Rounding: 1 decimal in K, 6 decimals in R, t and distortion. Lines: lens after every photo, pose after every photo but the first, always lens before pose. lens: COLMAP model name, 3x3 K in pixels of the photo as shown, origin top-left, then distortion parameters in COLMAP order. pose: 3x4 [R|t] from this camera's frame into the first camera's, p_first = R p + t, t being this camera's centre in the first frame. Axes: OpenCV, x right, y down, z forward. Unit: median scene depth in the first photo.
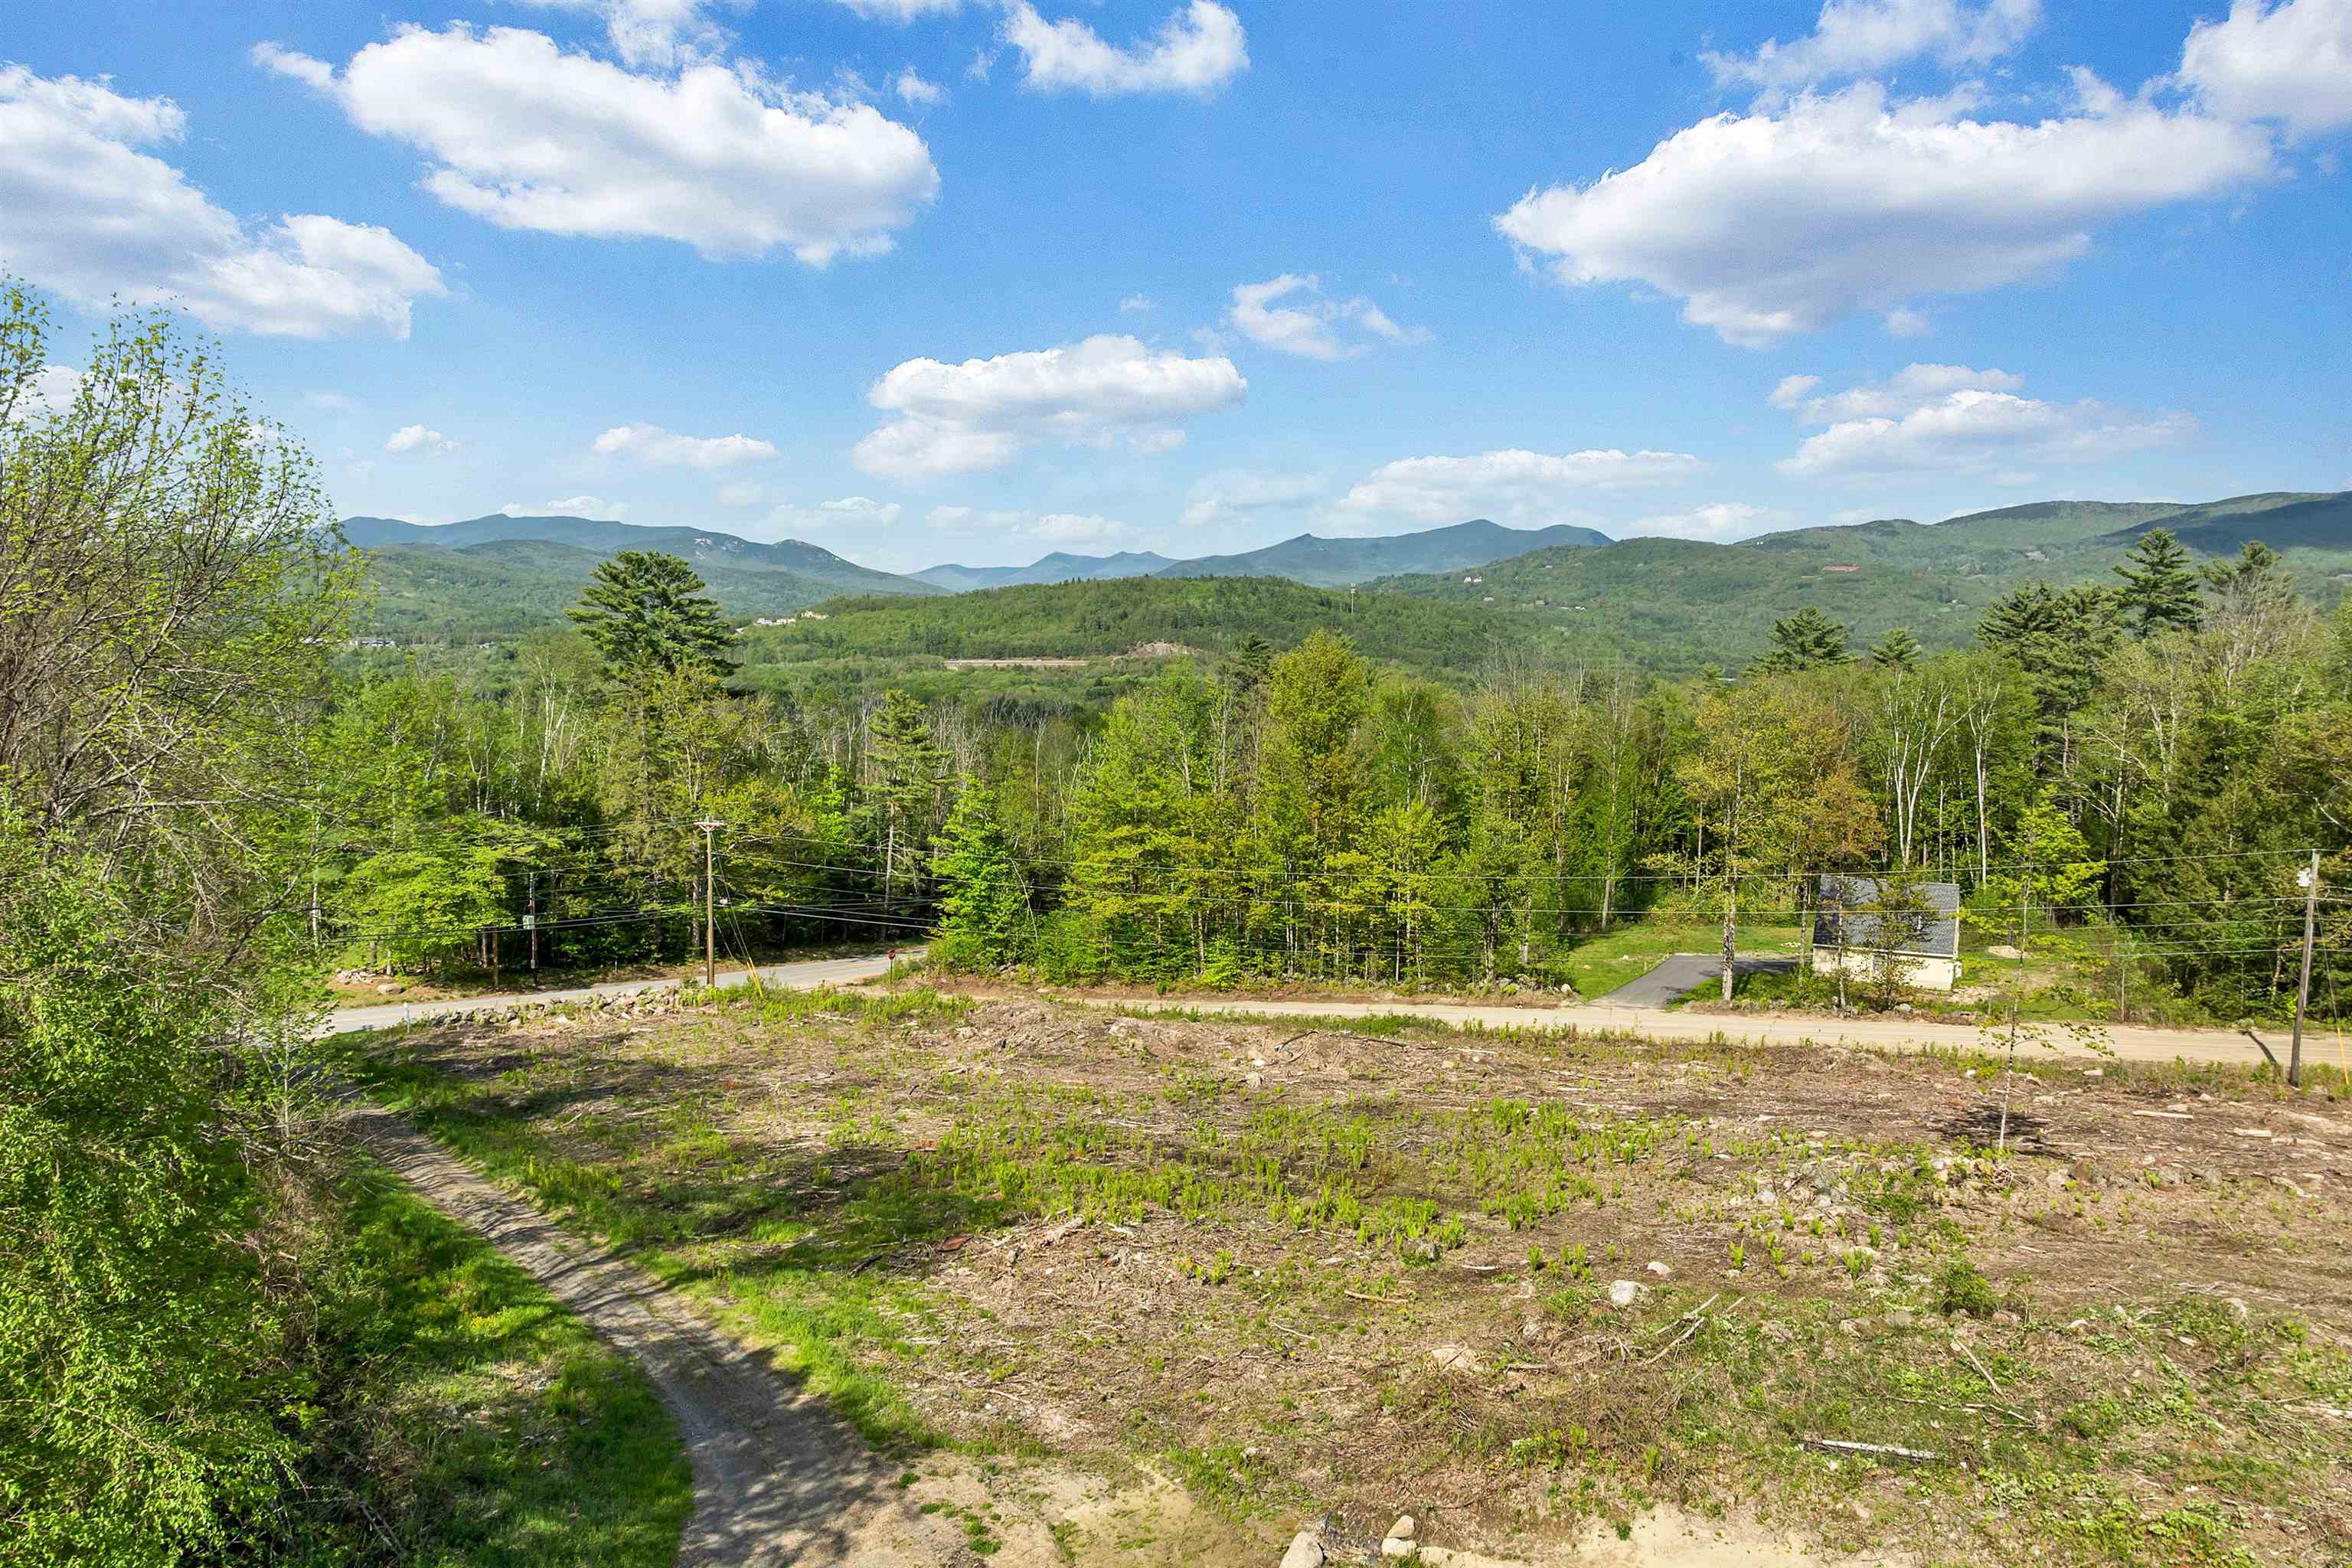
lens RADIAL K [[1686.5, 0, 1181.8], [0, 1686.5, 781.1], [0, 0, 1]] dist [-0.029357, -0.020811]
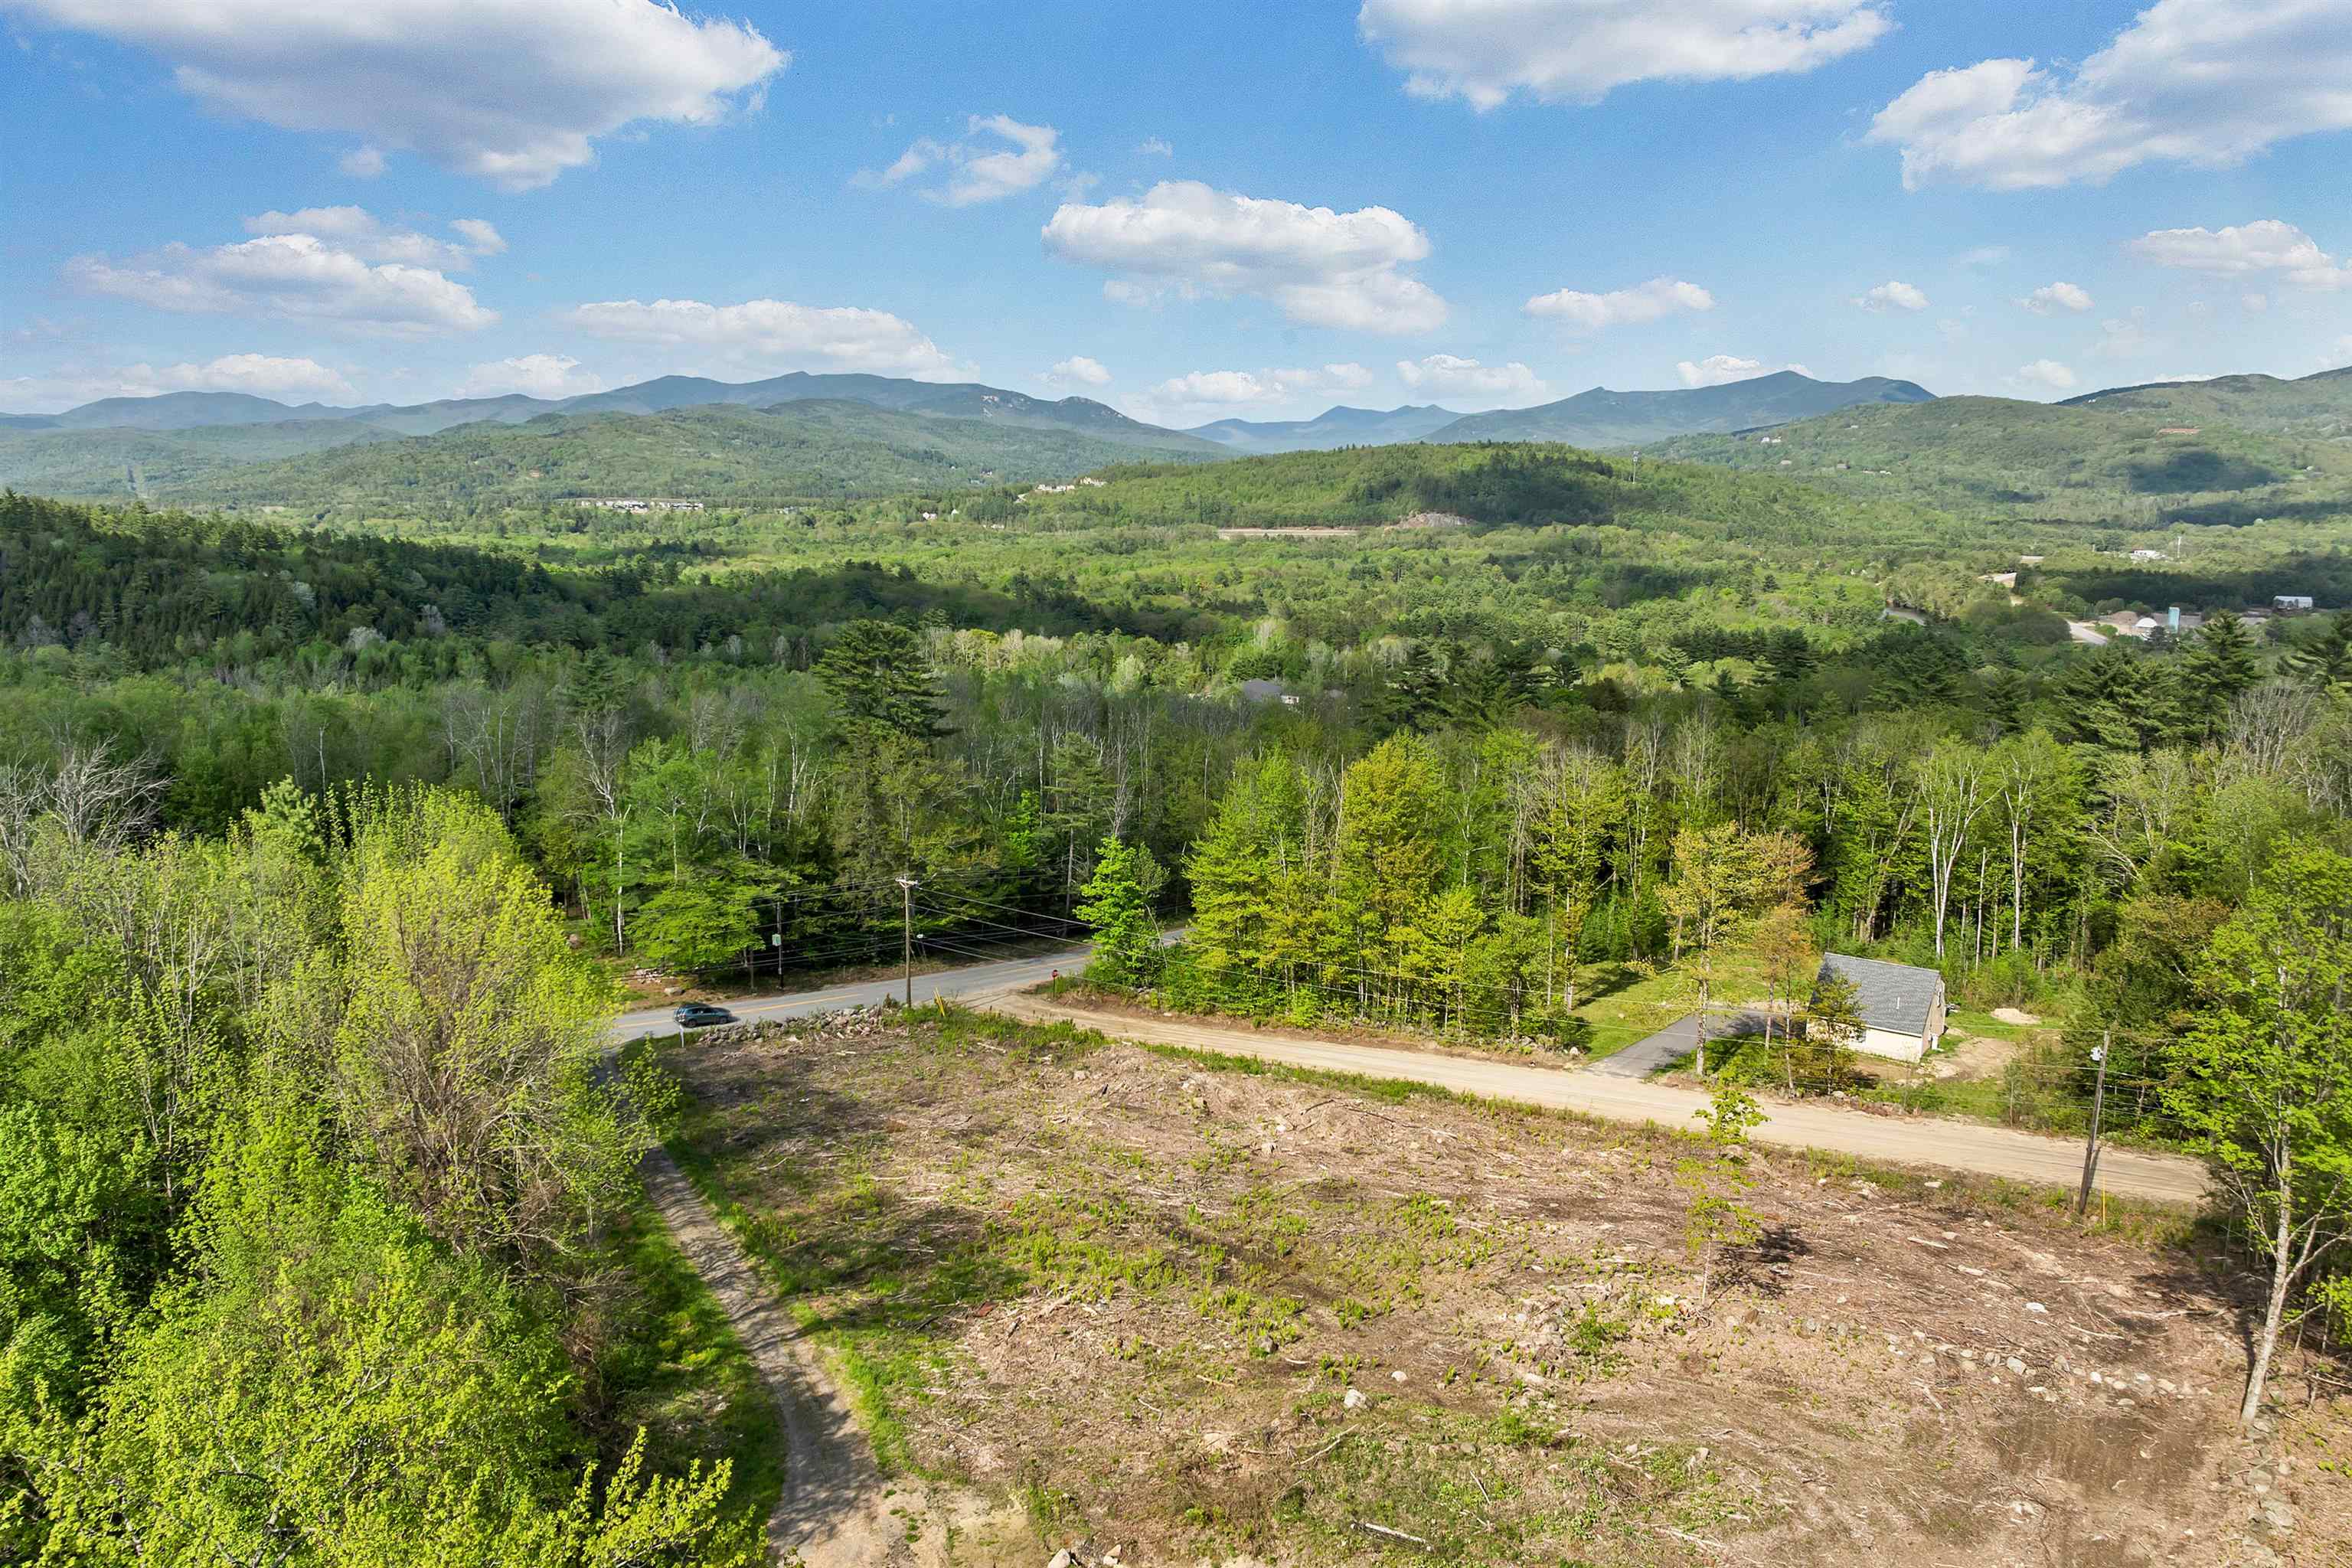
lens RADIAL K [[1686.5, 0, 1181.8], [0, 1686.5, 781.1], [0, 0, 1]] dist [-0.029357, -0.020811]
pose [[0.986404, 0.030292, -0.161521, 0.124908], [-0.016464, 0.996136, 0.086268, -0.156789], [0.163511, -0.082436, 0.983091, -0.212120]]
